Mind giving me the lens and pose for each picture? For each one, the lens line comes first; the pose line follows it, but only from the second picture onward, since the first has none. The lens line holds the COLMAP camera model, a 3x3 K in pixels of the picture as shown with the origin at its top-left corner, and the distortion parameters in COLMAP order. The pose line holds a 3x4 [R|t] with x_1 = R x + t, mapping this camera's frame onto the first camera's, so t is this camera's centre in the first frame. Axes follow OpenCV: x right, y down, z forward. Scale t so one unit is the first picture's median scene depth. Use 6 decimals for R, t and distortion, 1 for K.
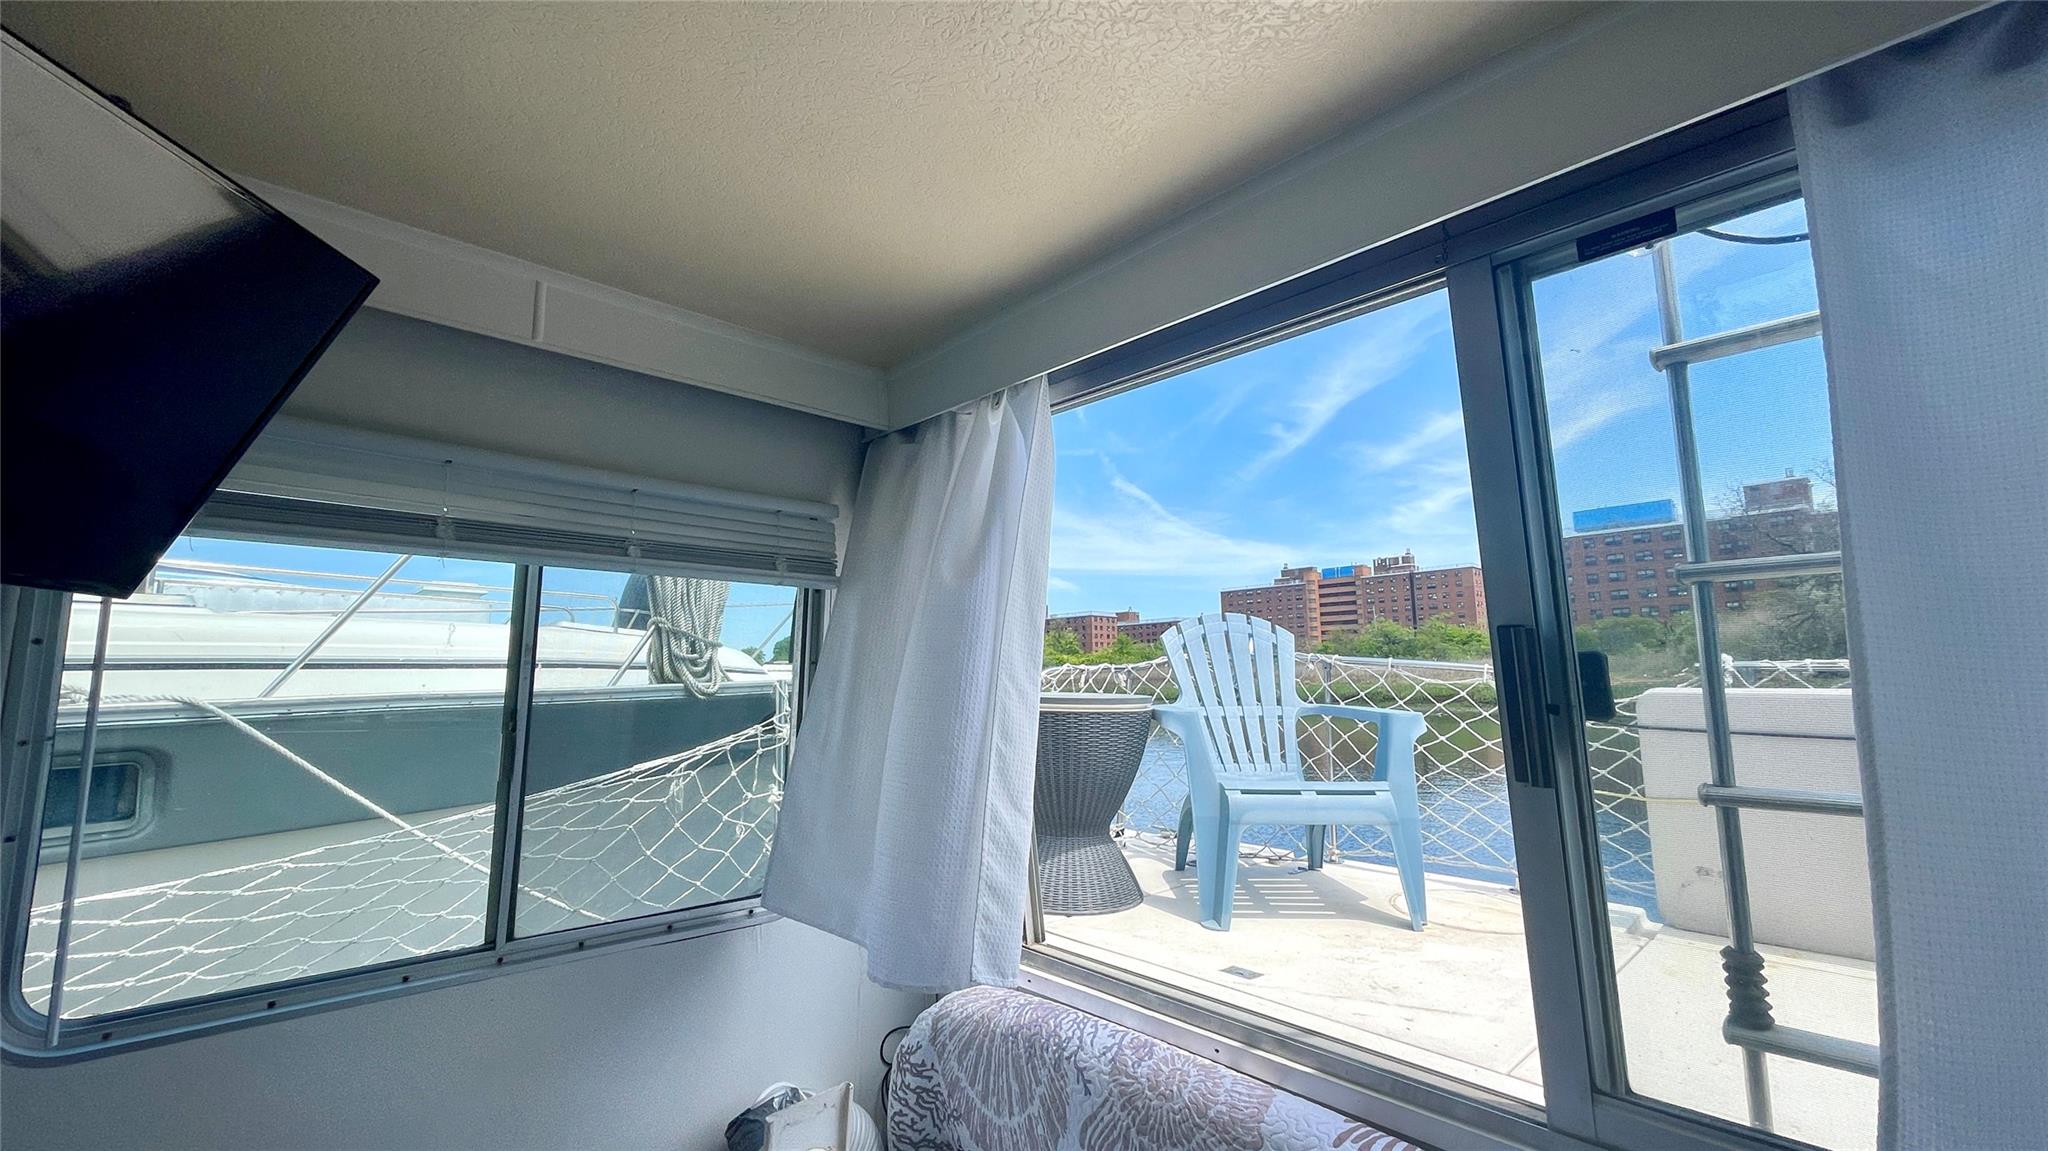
lens RADIAL K [[823.9, 0, 1023.6], [0, 823.9, 575.7], [0, 0, 1]] dist [-0.005634, 0.000601]
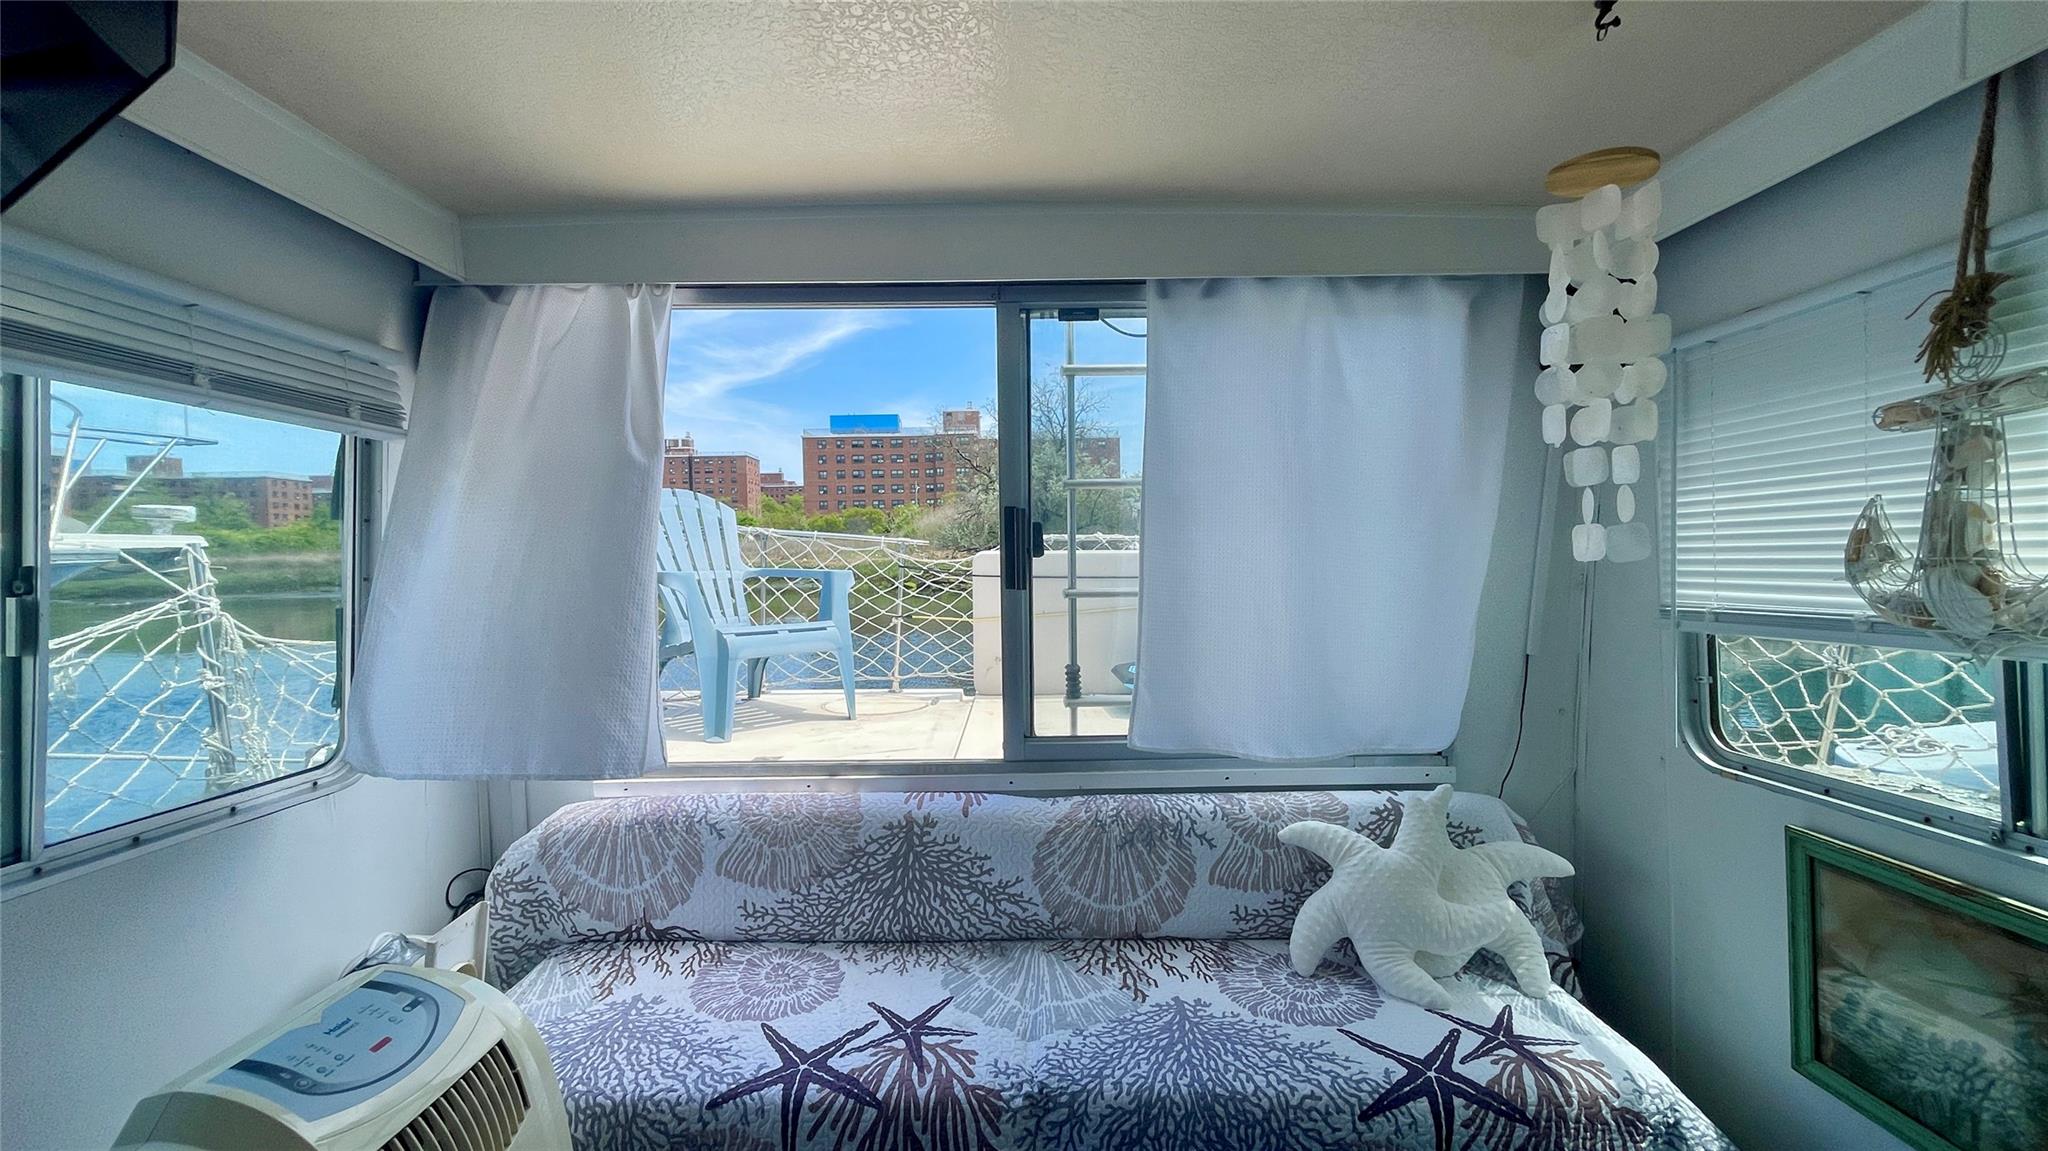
lens RADIAL K [[823.9, 0, 1023.6], [0, 823.9, 575.7], [0, 0, 1]] dist [-0.005634, 0.000601]
pose [[0.676361, -0.021533, 0.736256, -0.506543], [-0.084153, 0.990768, 0.106284, 0.008021], [-0.731748, -0.133844, 0.668305, -0.195719]]
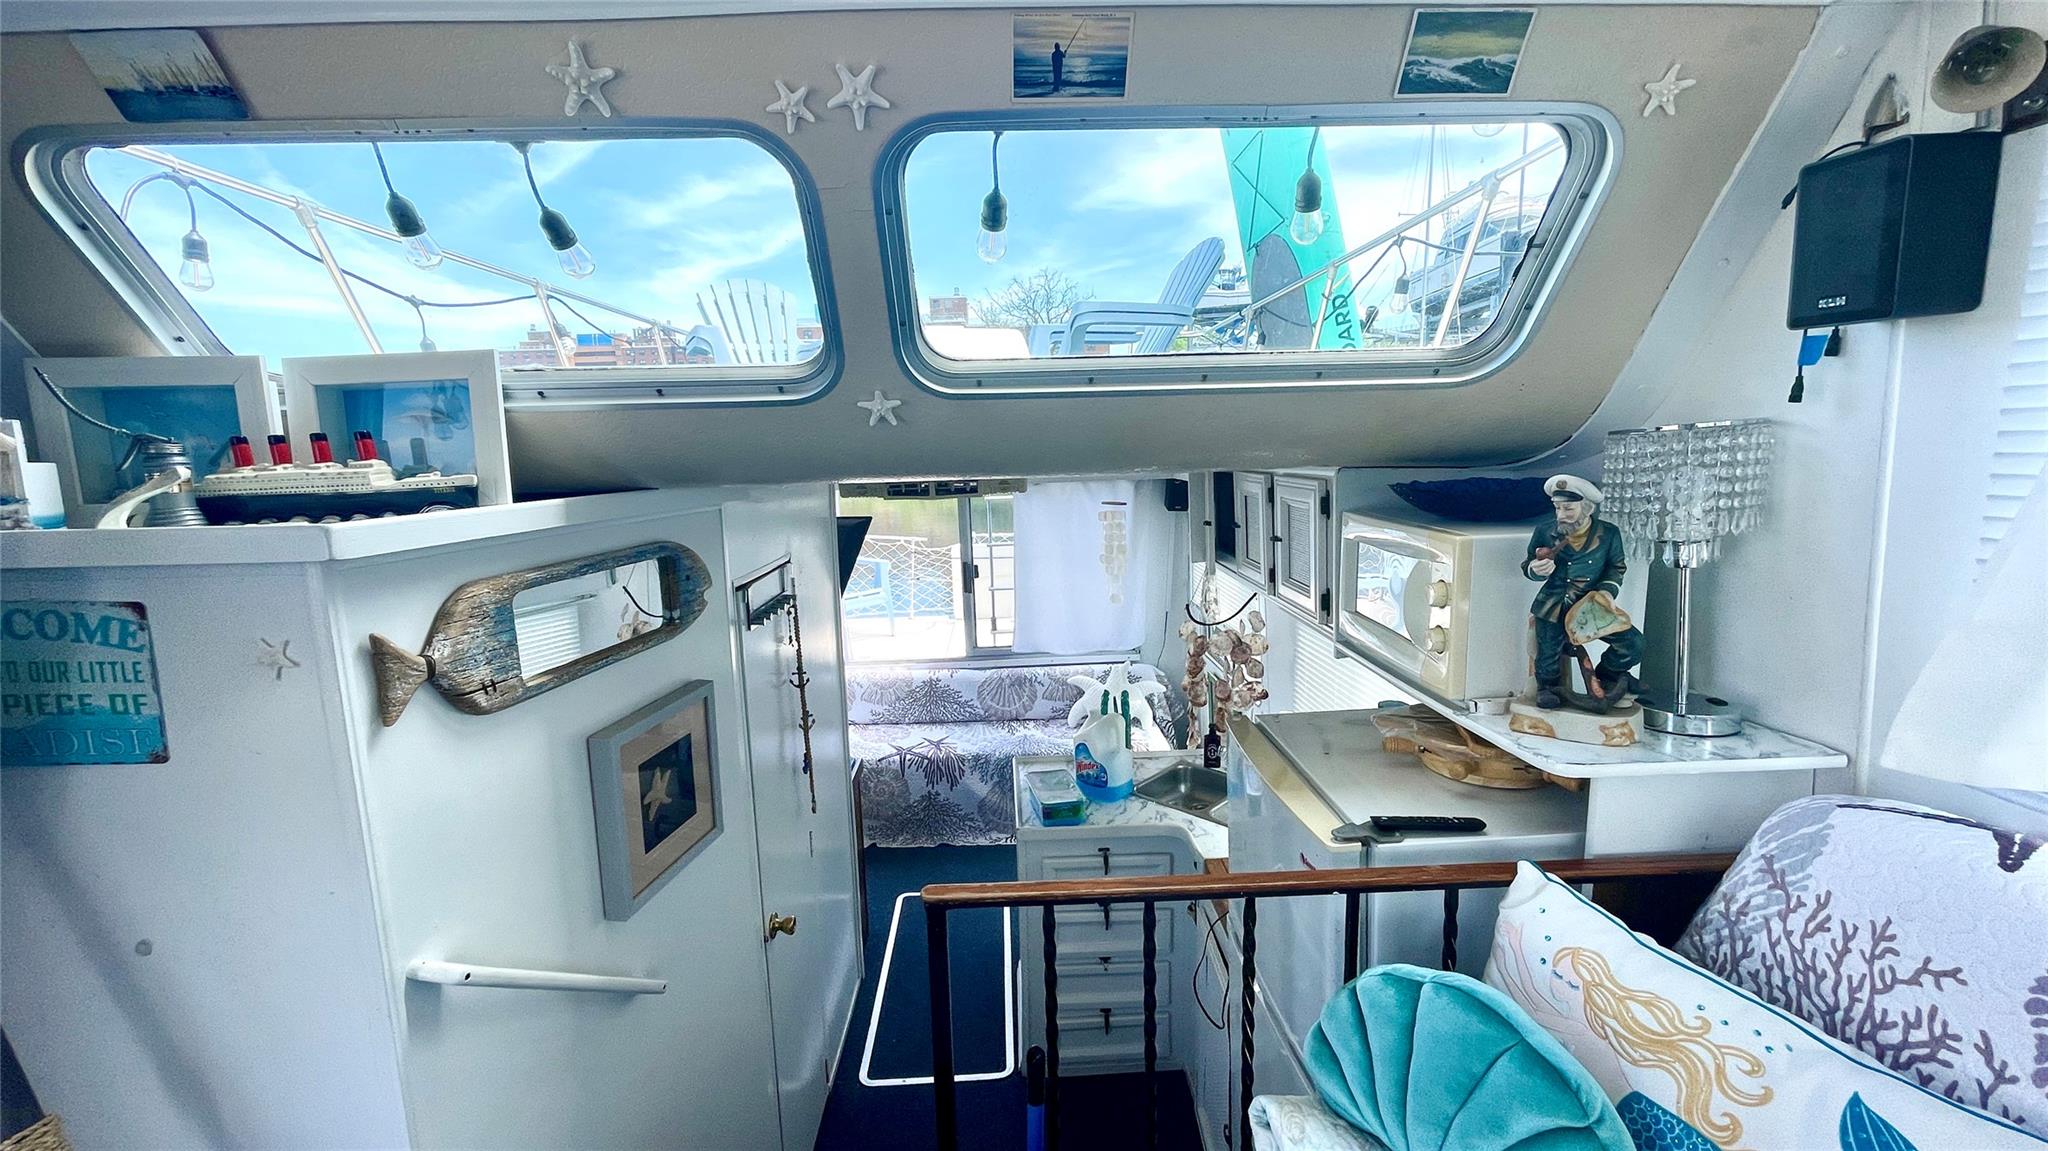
lens RADIAL K [[823.9, 0, 1023.6], [0, 823.9, 575.7], [0, 0, 1]] dist [-0.005634, 0.000601]
pose [[0.658172, -0.138288, 0.740058, -1.816475], [-0.066385, 0.968497, 0.240014, -0.678983], [-0.749935, -0.207099, 0.628258, -1.515582]]
